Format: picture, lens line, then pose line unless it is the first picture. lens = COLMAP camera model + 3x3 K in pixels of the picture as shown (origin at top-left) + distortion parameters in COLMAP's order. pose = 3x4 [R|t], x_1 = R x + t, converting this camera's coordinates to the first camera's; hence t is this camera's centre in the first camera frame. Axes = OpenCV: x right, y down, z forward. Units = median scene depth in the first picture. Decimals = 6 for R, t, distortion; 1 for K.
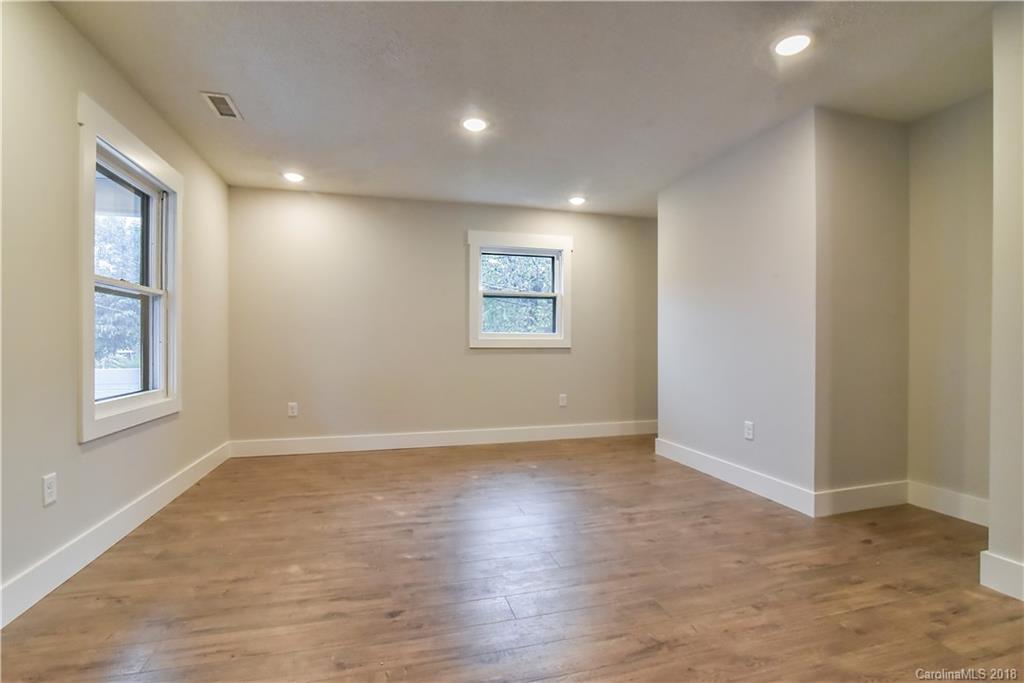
lens RADIAL K [[476.2, 0, 502.7], [0, 476.2, 344.6], [0, 0, 1]] dist [-0.014982, -0.000217]
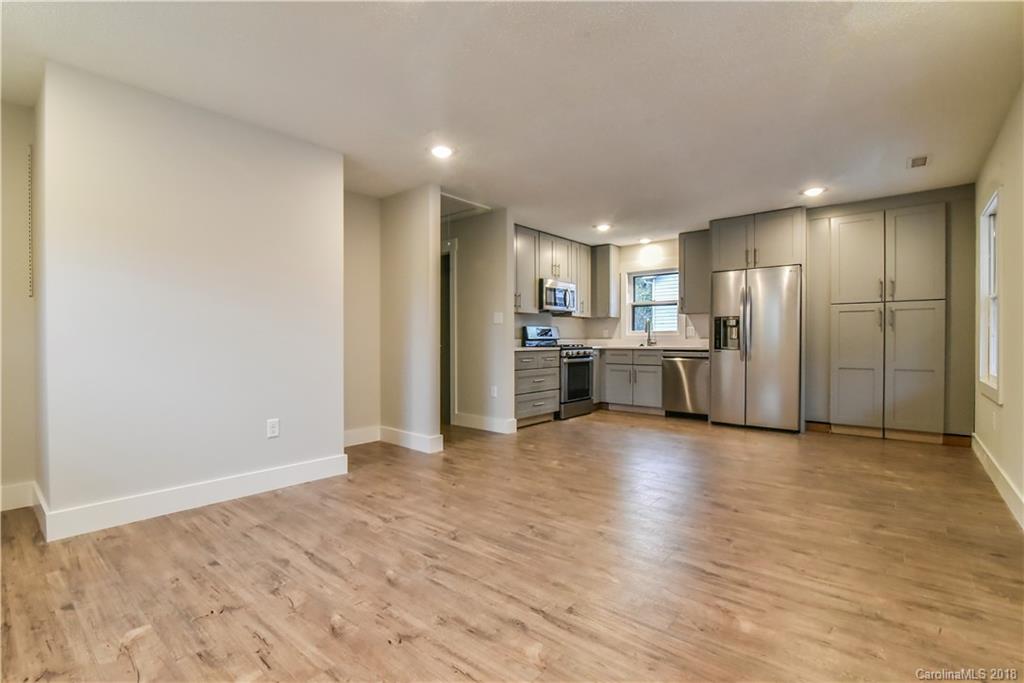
lens RADIAL K [[476.2, 0, 535.5], [0, 476.2, 345.4], [0, 0, 1]] dist [-0.014982, -0.000217]
pose [[-0.619195, -0.010366, 0.785169, -0.599230], [0.001367, 0.999897, 0.014278, 0.003266], [-0.785236, 0.009914, -0.619117, 1.259641]]
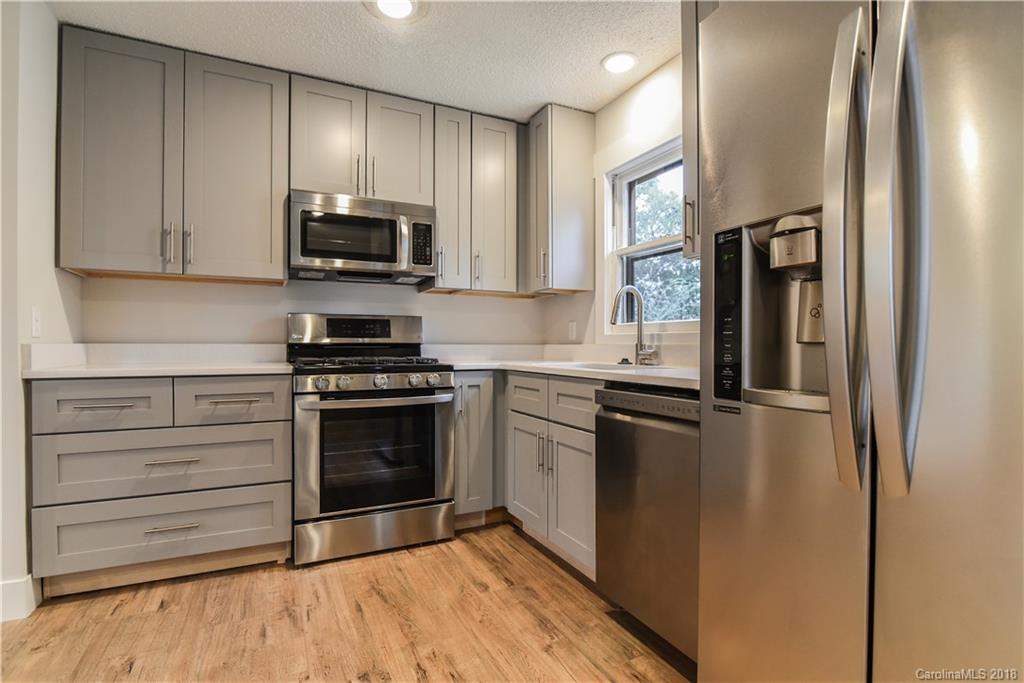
lens RADIAL K [[493.5, 0, 526.6], [0, 493.5, 347.9], [0, 0, 1]] dist [-0.016955, -0.000724]
pose [[-0.213435, -0.007927, 0.976925, 0.083014], [-0.000882, 0.999968, 0.007921, 0.005061], [-0.976957, 0.000829, -0.213435, -0.211637]]
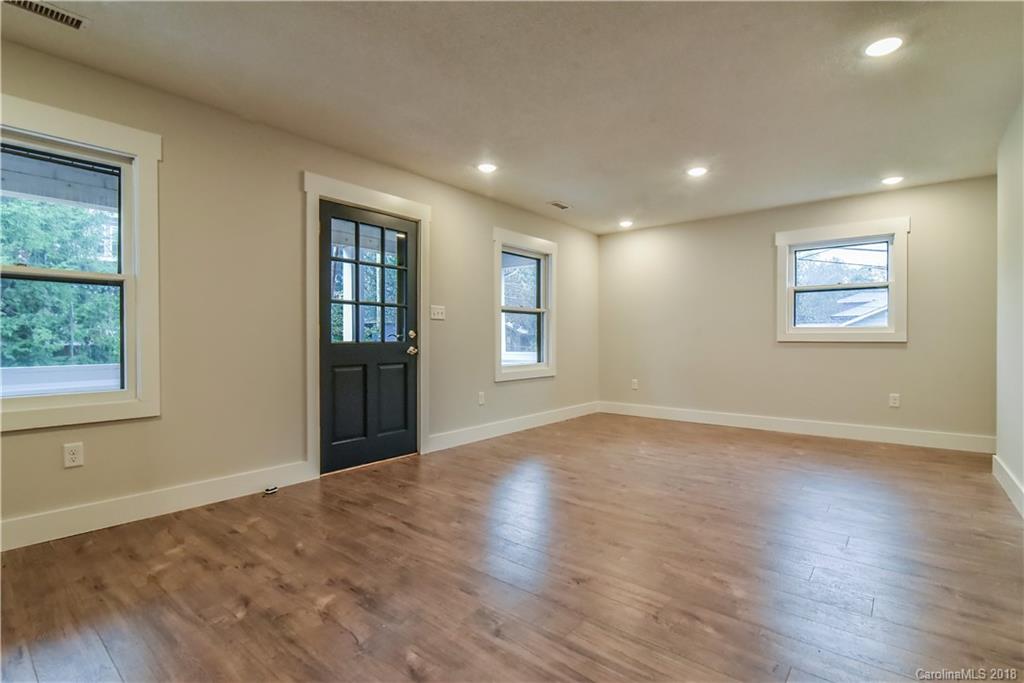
lens RADIAL K [[476.2, 0, 505.4], [0, 476.2, 343.6], [0, 0, 1]] dist [-0.014982, -0.000217]
pose [[0.574357, 0.008148, -0.818564, 0.714663], [-0.001412, 0.999959, 0.008962, 0.004249], [0.818604, -0.003991, 0.574345, -0.193791]]
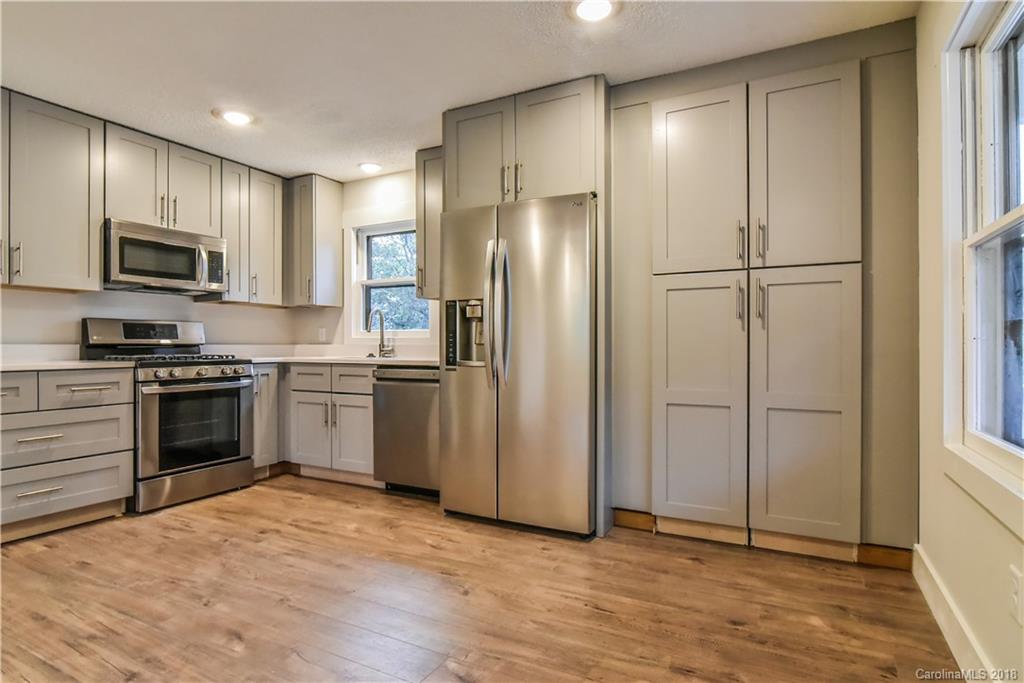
lens RADIAL K [[531.1, 0, 522.5], [0, 531.1, 346.0], [0, 0, 1]] dist [-0.009830, -0.001624]
pose [[-0.748795, -0.003123, 0.662795, -0.374927], [-0.000463, 0.999991, 0.004189, 0.003729], [-0.662802, 0.002829, -0.748789, 0.241601]]
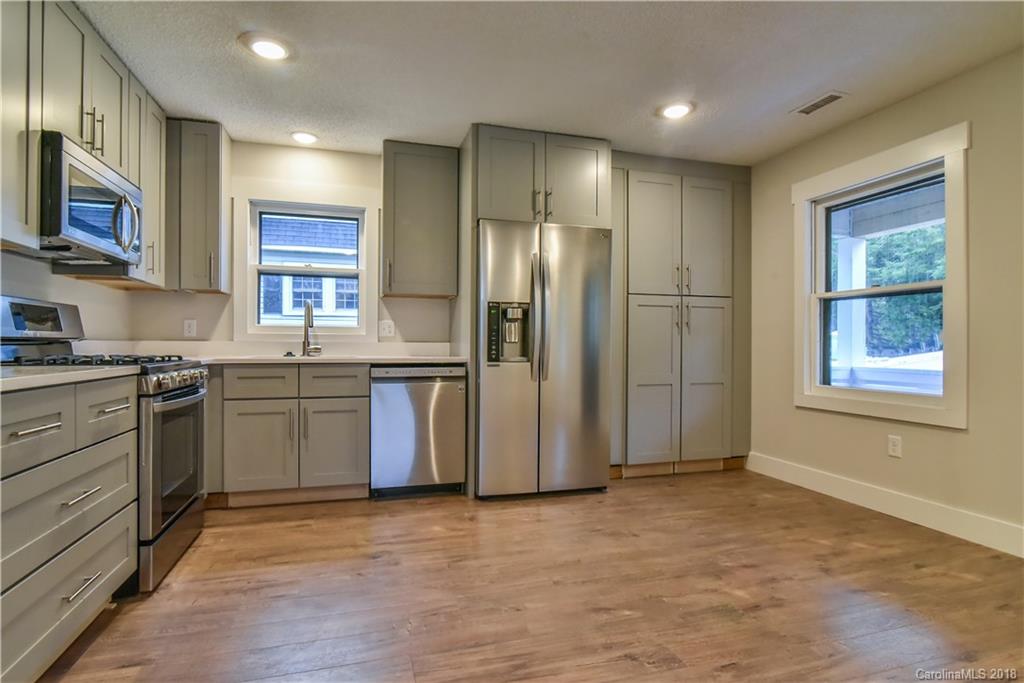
lens RADIAL K [[510.6, 0, 506.8], [0, 510.6, 346.1], [0, 0, 1]] dist [-0.014526, 0.001920]
pose [[-0.999303, -0.006349, -0.036783, 0.423188], [-0.006557, 0.999963, 0.005524, 0.006755], [0.036747, 0.005761, -0.999308, 0.639149]]
